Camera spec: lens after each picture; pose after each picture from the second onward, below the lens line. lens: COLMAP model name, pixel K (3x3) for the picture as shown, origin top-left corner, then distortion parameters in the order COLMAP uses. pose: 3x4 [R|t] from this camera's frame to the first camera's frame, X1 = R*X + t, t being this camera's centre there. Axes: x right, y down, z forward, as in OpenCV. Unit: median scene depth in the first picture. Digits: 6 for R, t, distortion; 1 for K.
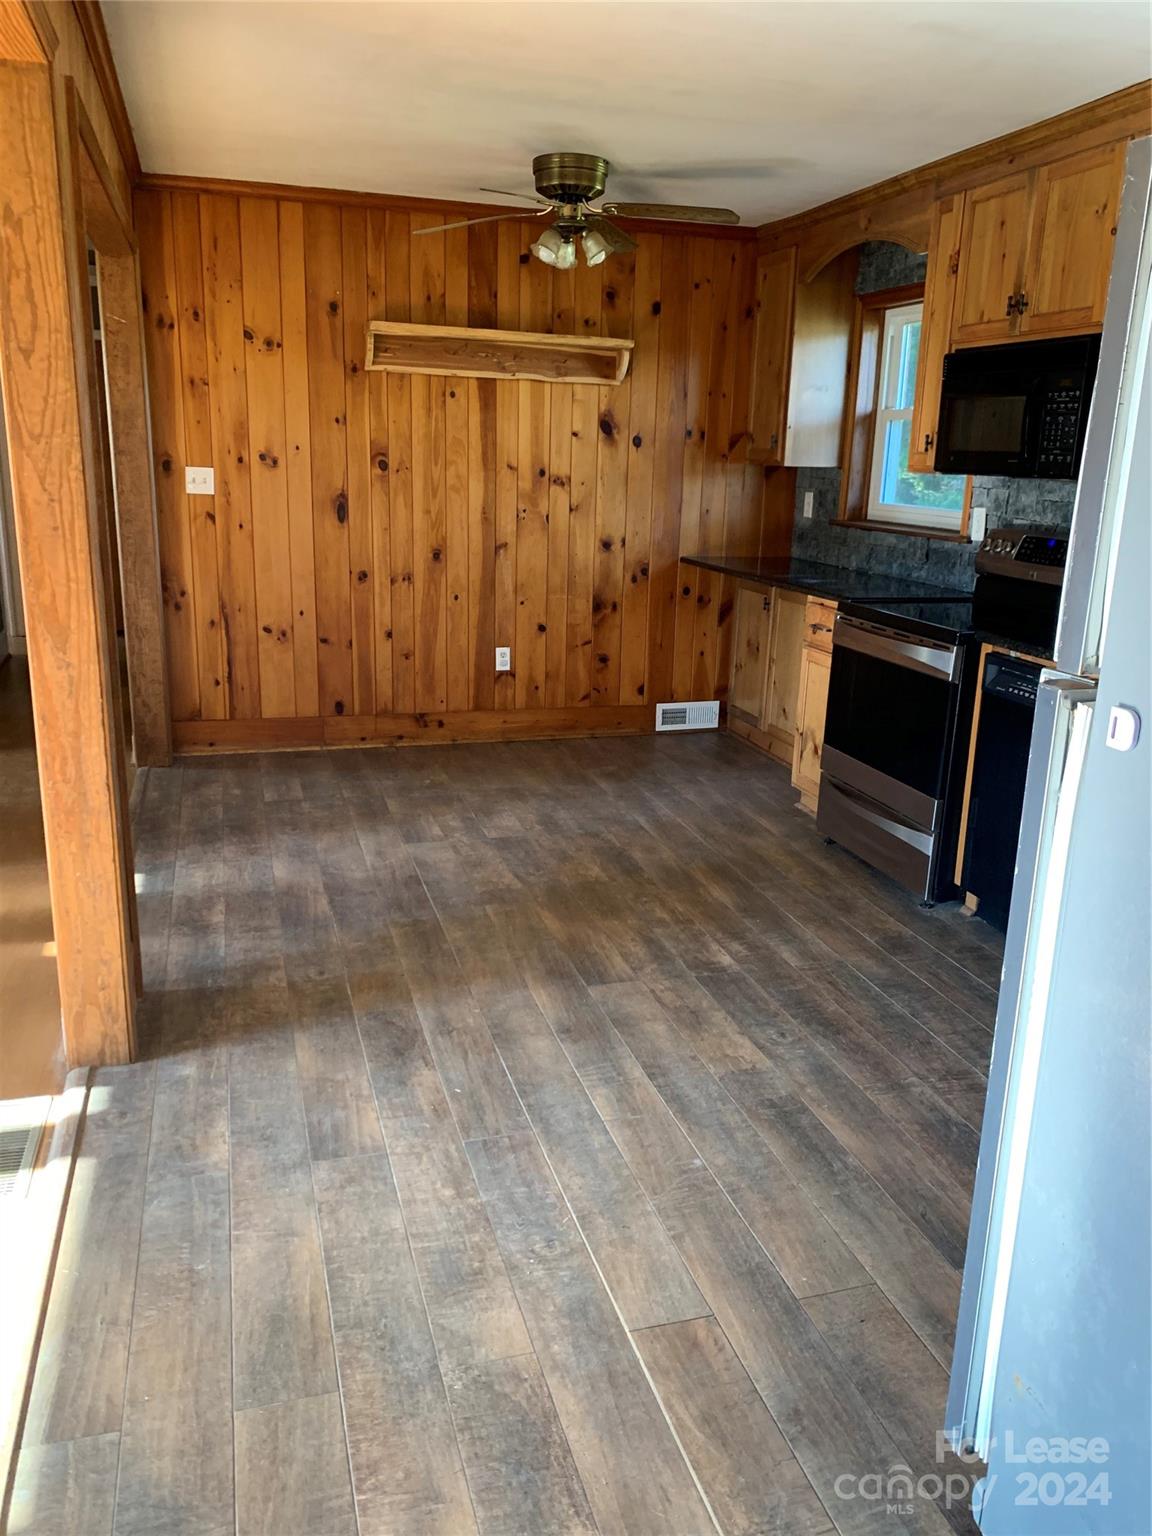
lens RADIAL K [[1173.4, 0, 591.4], [0, 1173.4, 762.0], [0, 0, 1]] dist [0.121256, -0.264325]
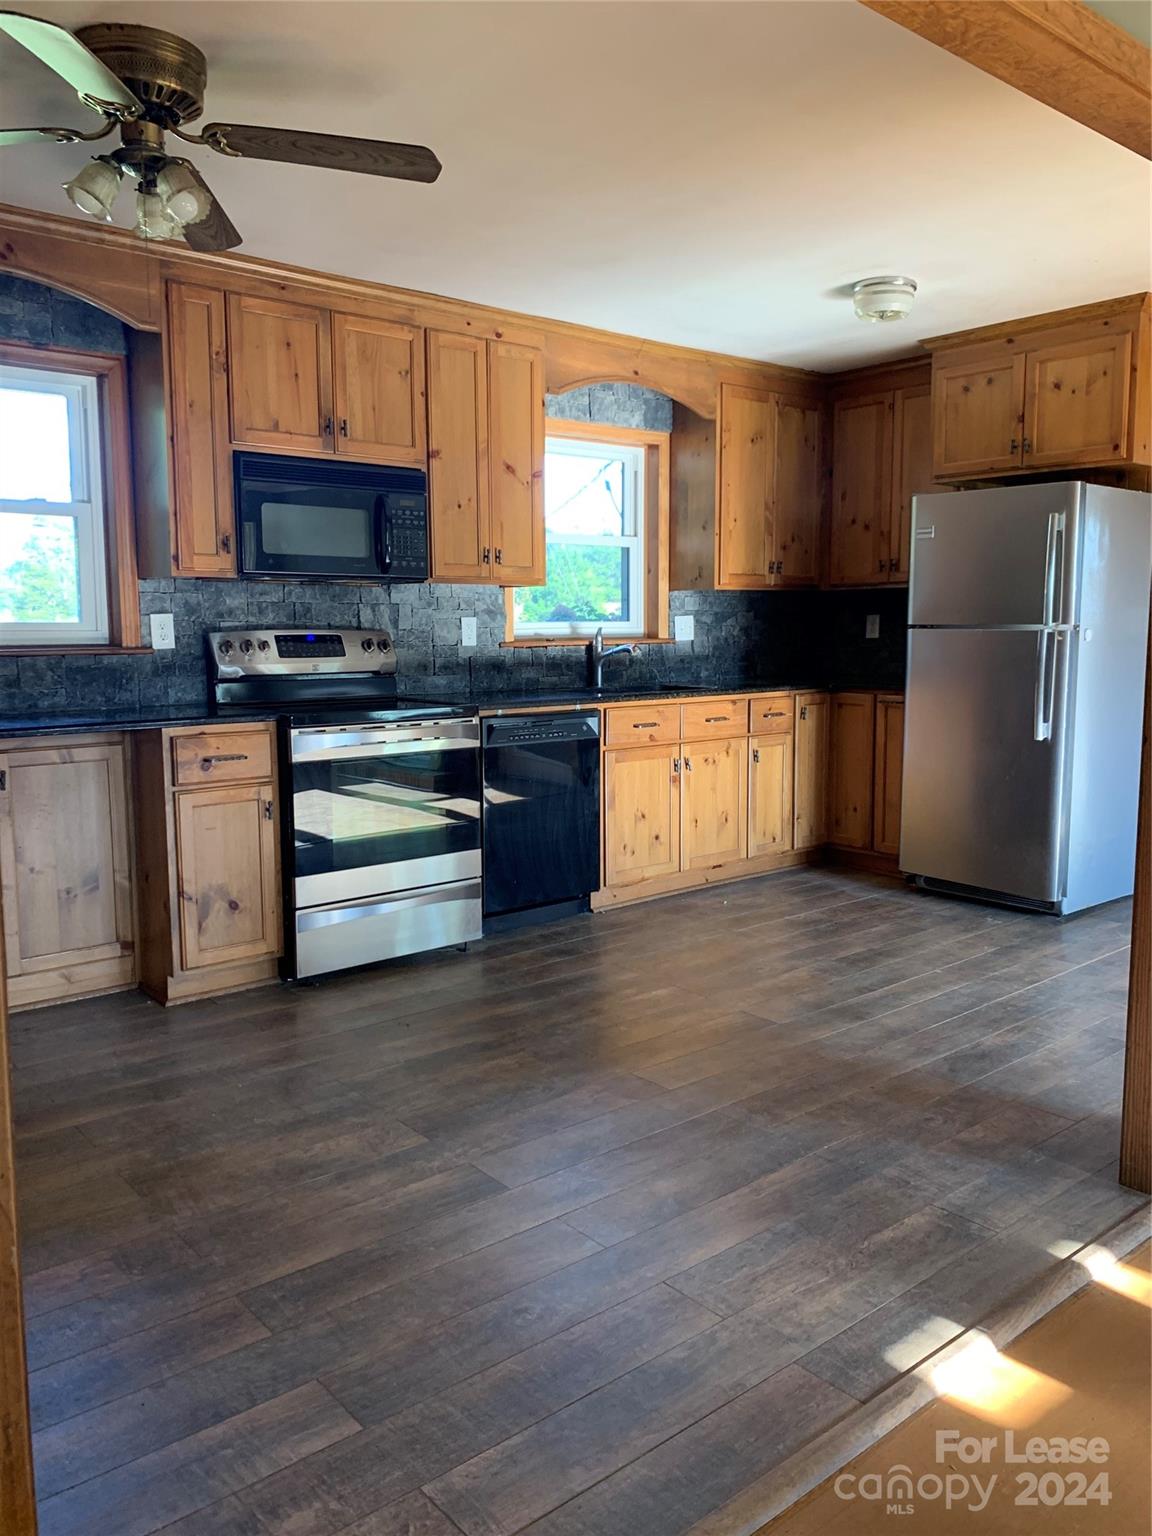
lens RADIAL K [[1173.4, 0, 591.4], [0, 1173.4, 762.0], [0, 0, 1]] dist [0.121256, -0.264325]
pose [[-0.405385, -0.139488, 0.903441, -0.638716], [0.223807, 0.943069, 0.246031, -0.251455], [-0.886326, 0.301934, -0.351088, 1.038376]]
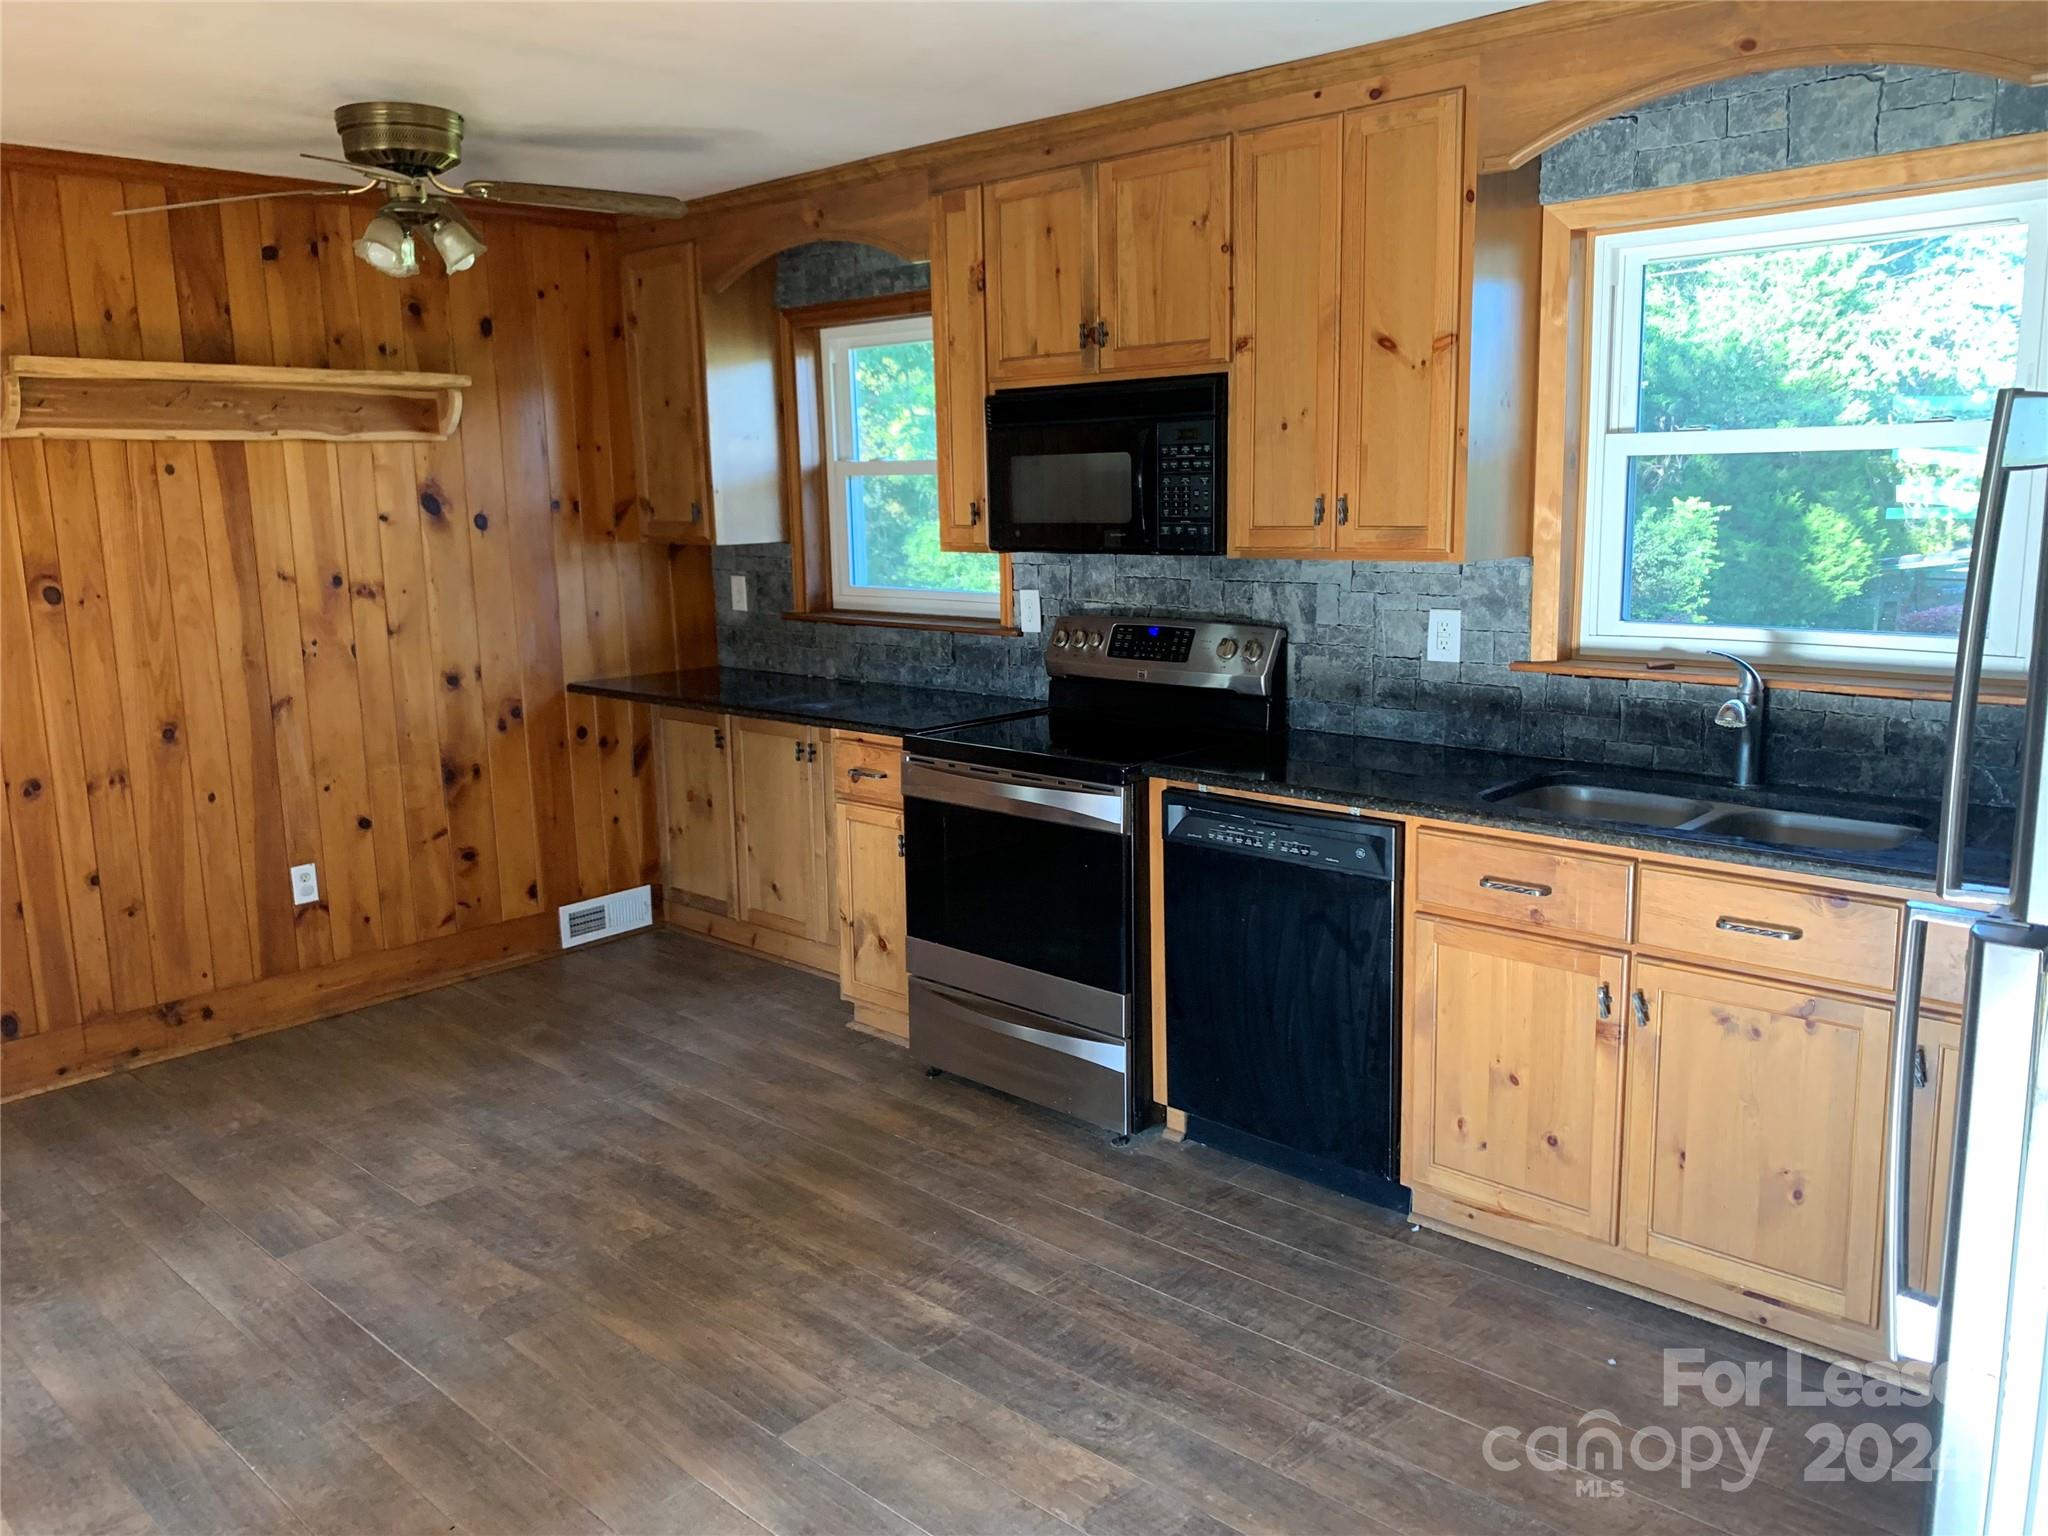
lens RADIAL K [[1575.1, 0, 1021.1], [0, 1575.1, 753.2], [0, 0, 1]] dist [0.053717, -0.069161]
pose [[0.868818, -0.137094, 0.475774, -0.166177], [0.175403, 0.983808, -0.036821, -0.073301], [-0.463022, 0.115443, 0.878797, 0.127945]]
